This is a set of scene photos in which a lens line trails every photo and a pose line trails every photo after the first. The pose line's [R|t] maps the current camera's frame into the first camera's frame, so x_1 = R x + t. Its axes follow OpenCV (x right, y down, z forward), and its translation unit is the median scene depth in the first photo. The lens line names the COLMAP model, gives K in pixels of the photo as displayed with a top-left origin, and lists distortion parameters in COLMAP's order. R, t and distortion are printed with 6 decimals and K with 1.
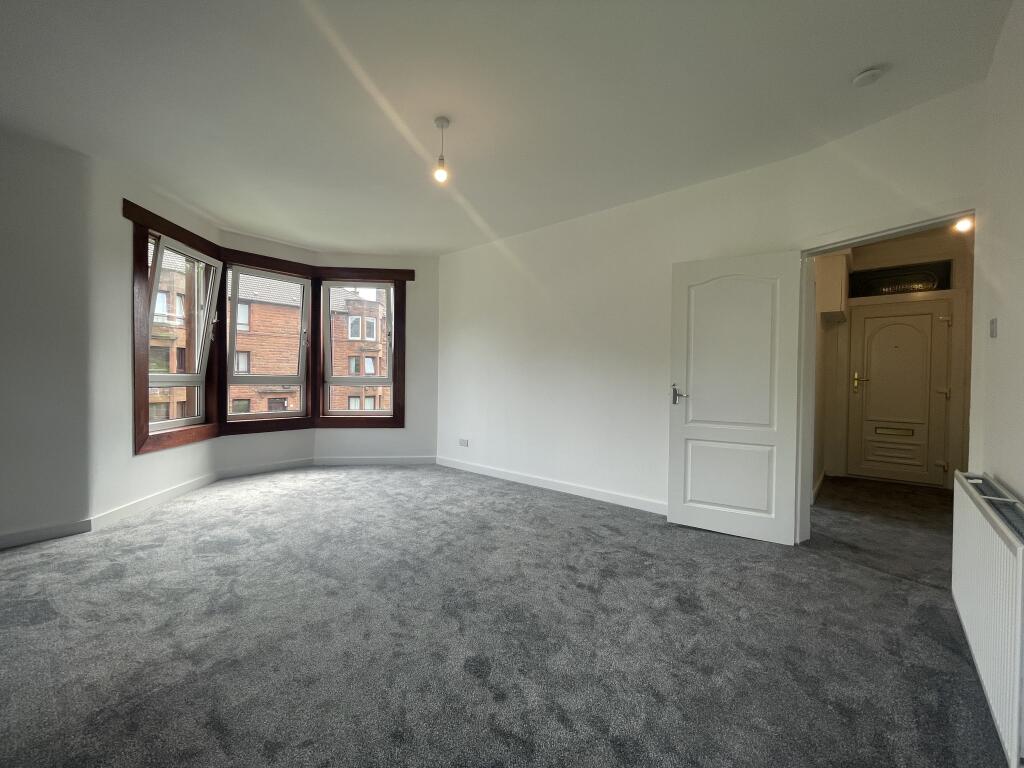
lens RADIAL K [[412.8, 0, 512.0], [0, 412.8, 384.0], [0, 0, 1]] dist [0.031593, 0.000023]
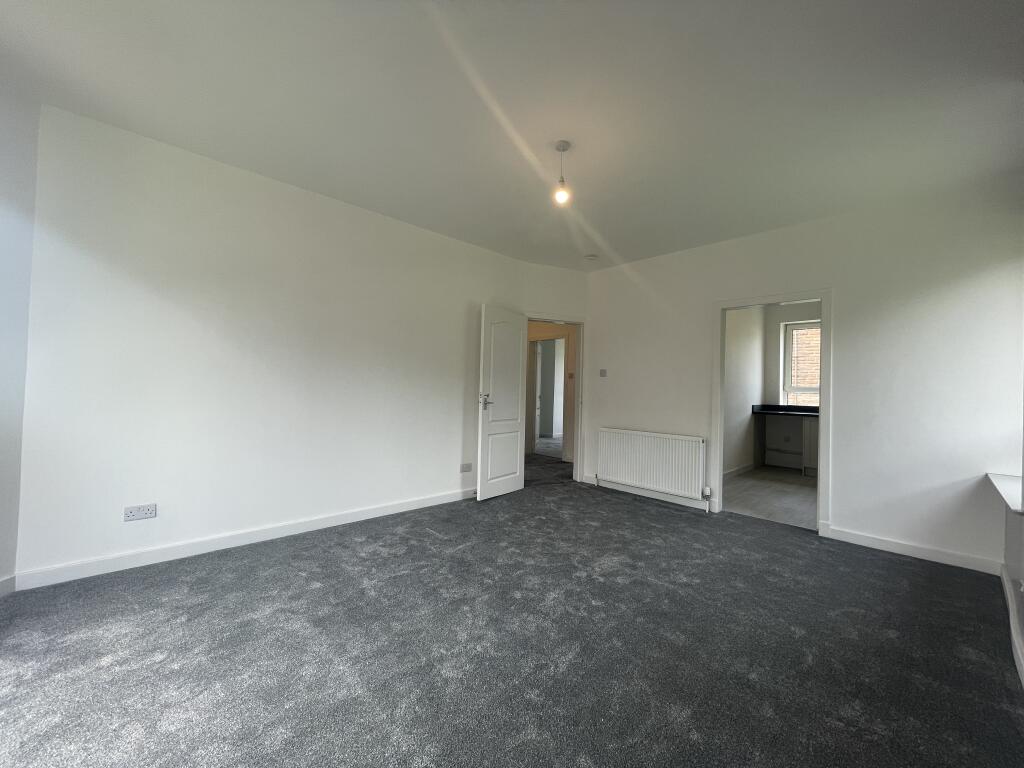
lens RADIAL K [[412.8, 0, 512.0], [0, 412.8, 384.0], [0, 0, 1]] dist [0.031593, 0.000023]
pose [[0.115750, 0.012416, 0.993201, -0.454432], [-0.004746, 0.999917, -0.011947, -0.009156], [-0.993267, -0.003331, 0.115799, 0.379581]]
